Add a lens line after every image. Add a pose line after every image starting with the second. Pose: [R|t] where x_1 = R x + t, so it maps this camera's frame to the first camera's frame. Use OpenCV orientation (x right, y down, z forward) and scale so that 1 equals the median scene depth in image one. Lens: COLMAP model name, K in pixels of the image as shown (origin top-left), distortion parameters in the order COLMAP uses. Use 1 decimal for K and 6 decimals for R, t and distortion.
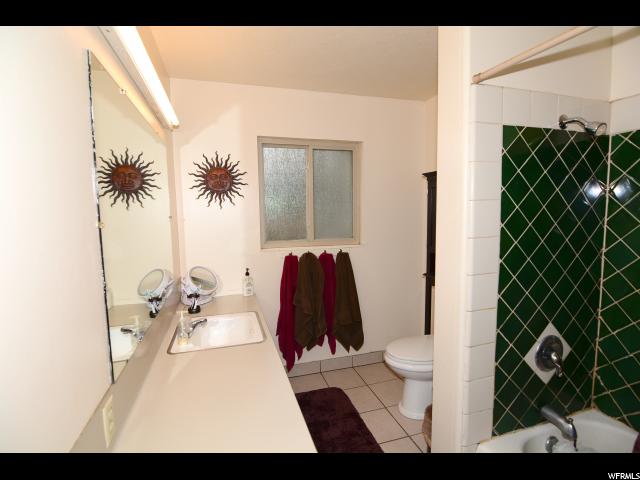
lens RADIAL K [[302.1, 0, 320.0], [0, 302.1, 240.0], [0, 0, 1]] dist [-0.001961, -0.000191]
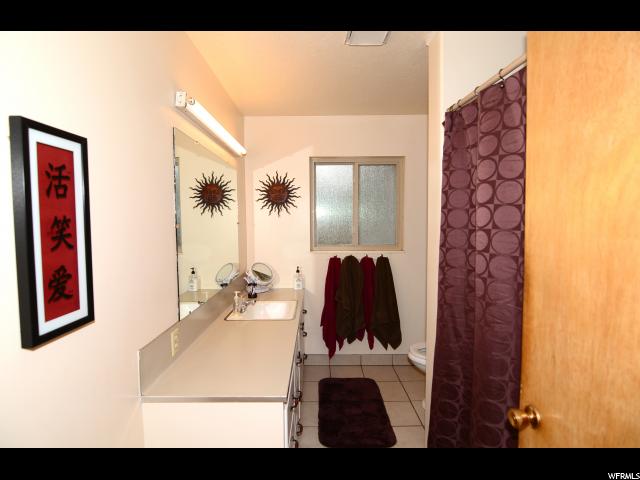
lens RADIAL K [[302.1, 0, 320.0], [0, 302.1, 240.0], [0, 0, 1]] dist [-0.001961, -0.000191]
pose [[0.962002, 0.027572, -0.271647, 0.169597], [-0.034781, 0.999158, -0.021761, 0.011306], [0.270818, 0.030382, 0.962151, -0.137812]]
